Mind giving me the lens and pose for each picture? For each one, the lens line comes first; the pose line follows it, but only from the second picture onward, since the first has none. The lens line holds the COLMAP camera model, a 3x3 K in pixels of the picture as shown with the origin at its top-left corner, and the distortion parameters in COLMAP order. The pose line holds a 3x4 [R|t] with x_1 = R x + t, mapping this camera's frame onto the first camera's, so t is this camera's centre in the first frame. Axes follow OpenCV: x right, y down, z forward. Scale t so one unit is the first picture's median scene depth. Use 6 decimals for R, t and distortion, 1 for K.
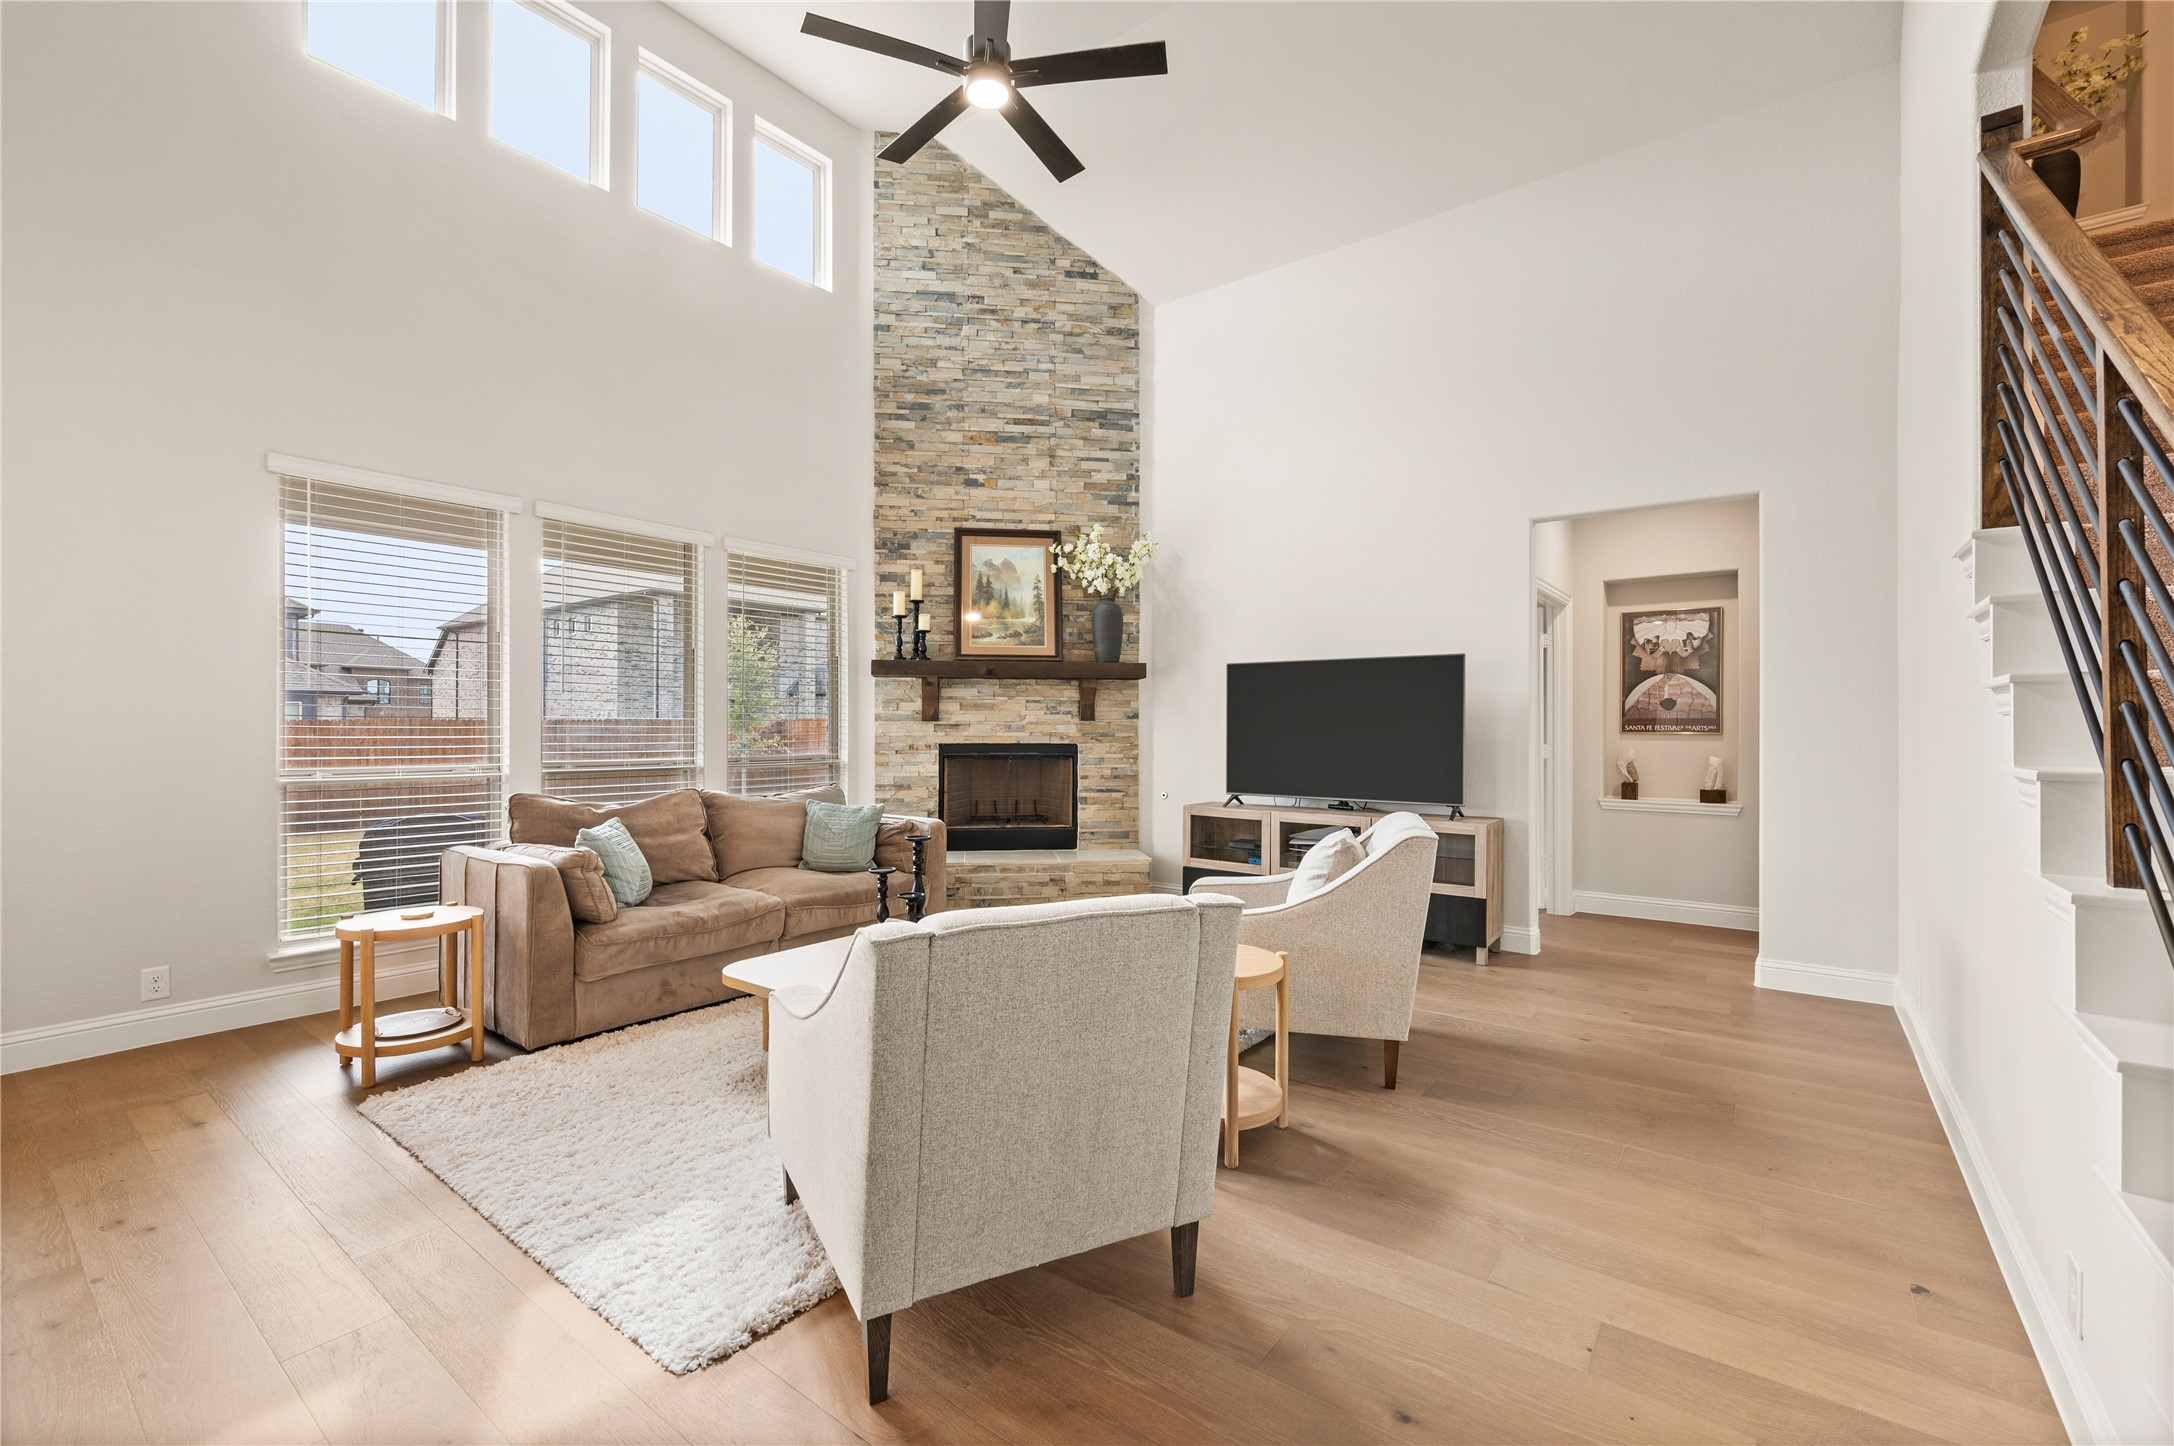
lens RADIAL K [[918.3, 0, 1095.3], [0, 918.3, 728.5], [0, 0, 1]] dist [-0.000314, -0.000209]
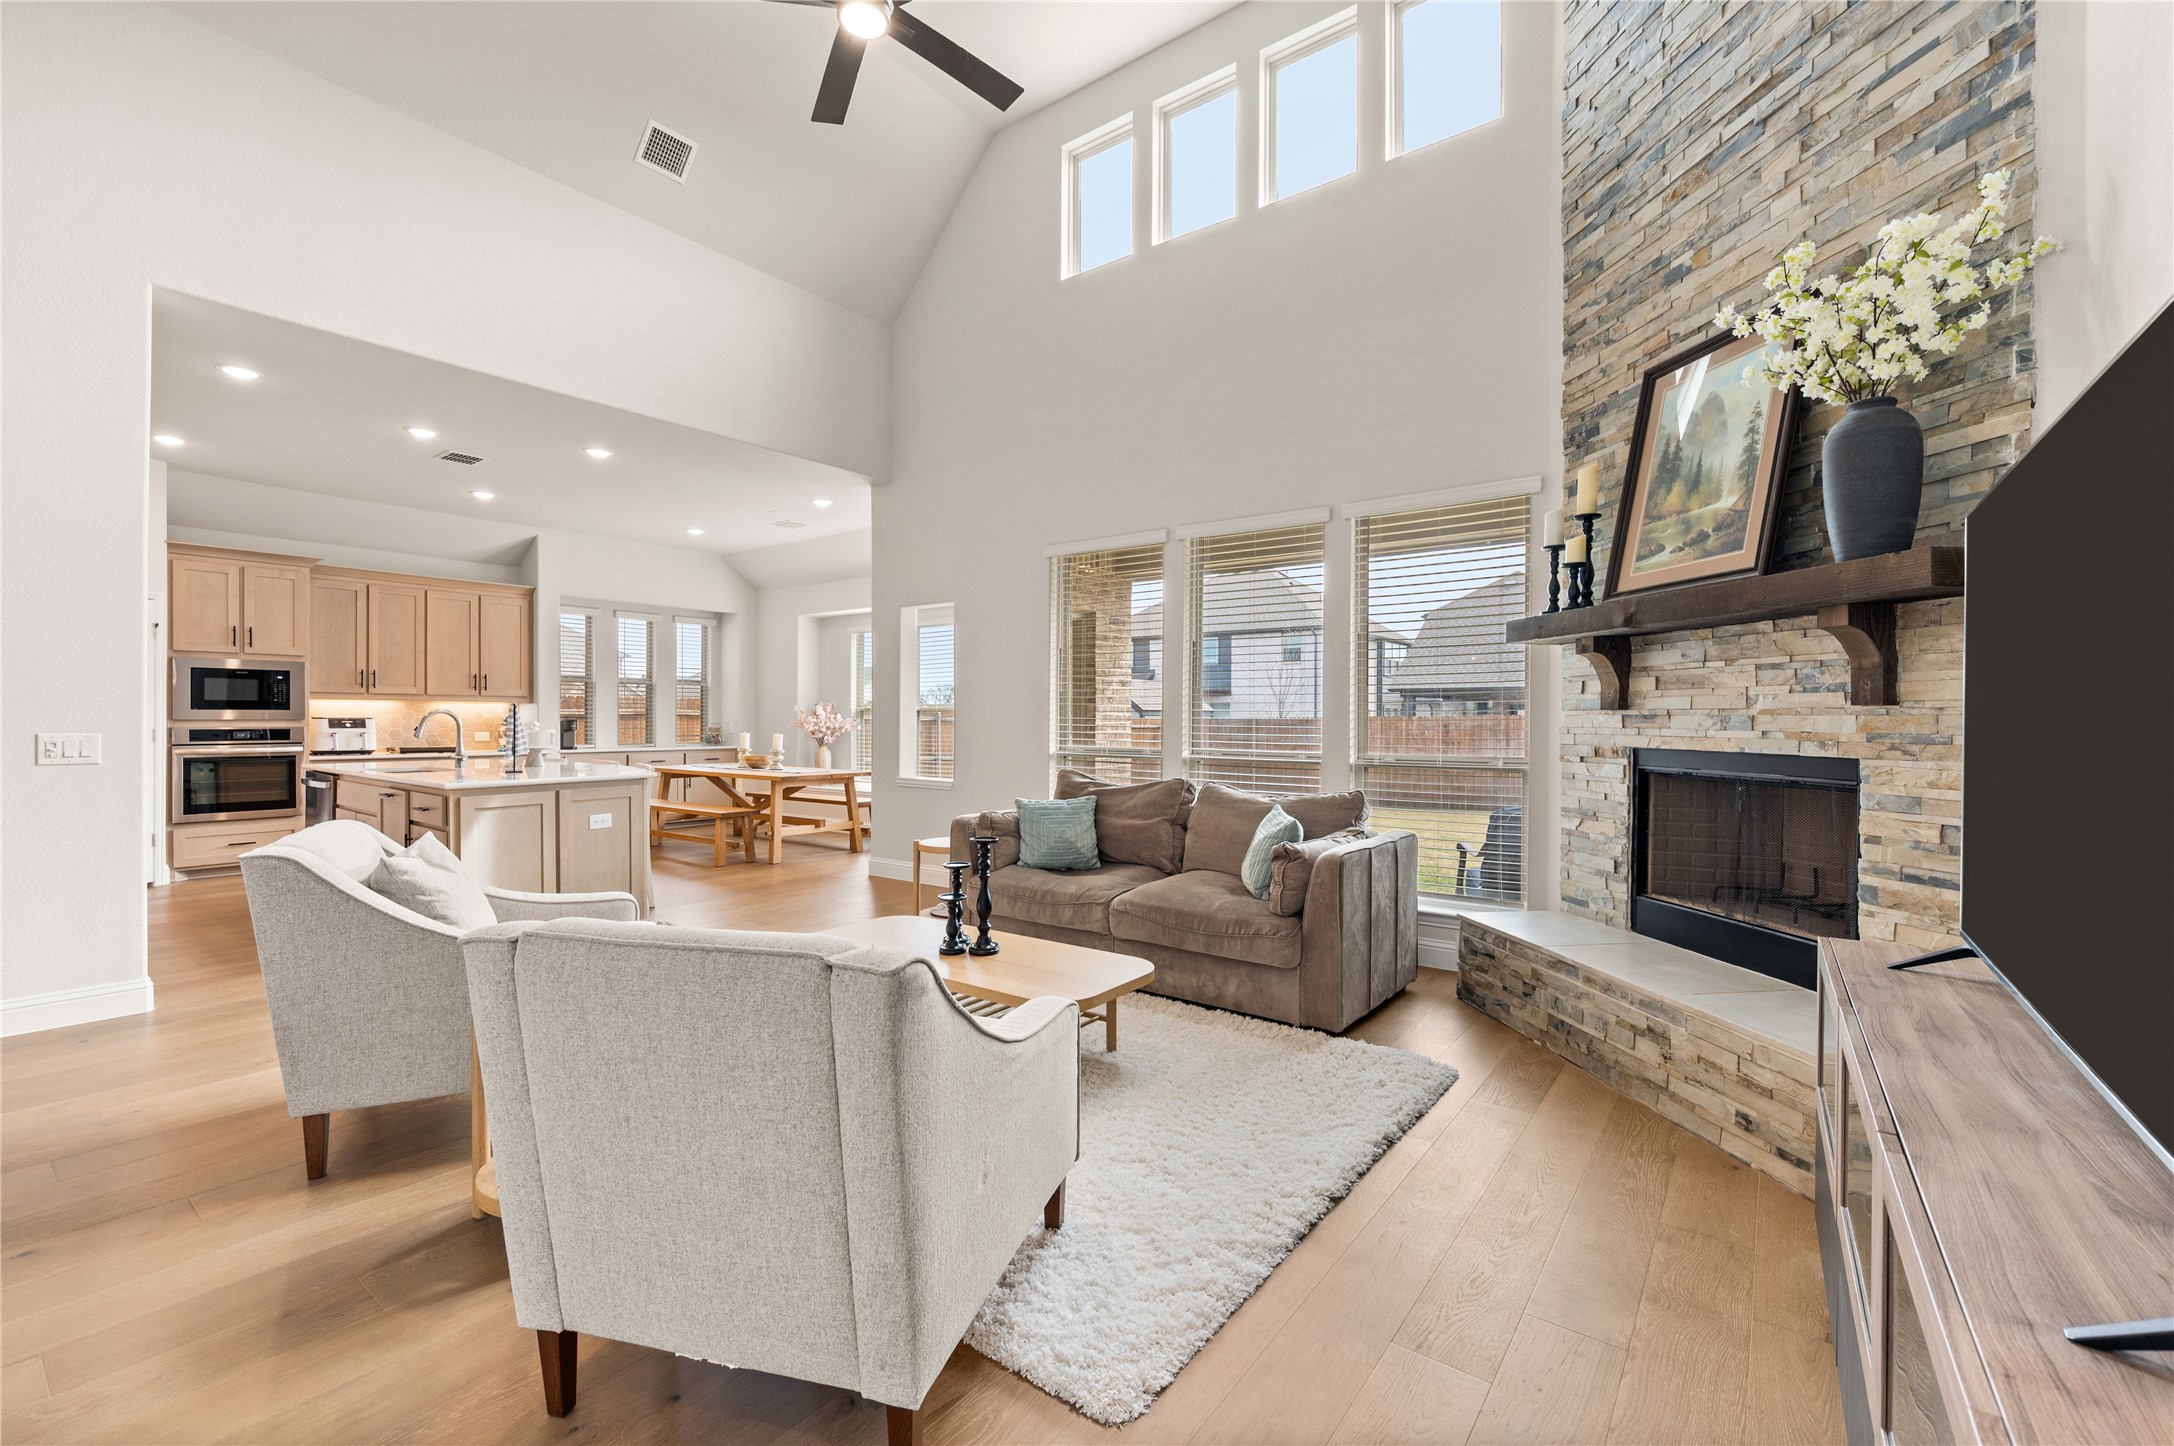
lens RADIAL K [[915.7, 0, 1078.4], [0, 915.7, 721.3], [0, 0, 1]] dist [-0.003086, 0.000136]
pose [[-0.013129, 0.003047, -0.999909, 0.420230], [-0.004695, 0.999984, 0.003109, -0.000739], [0.999903, 0.004735, -0.013115, 0.654561]]
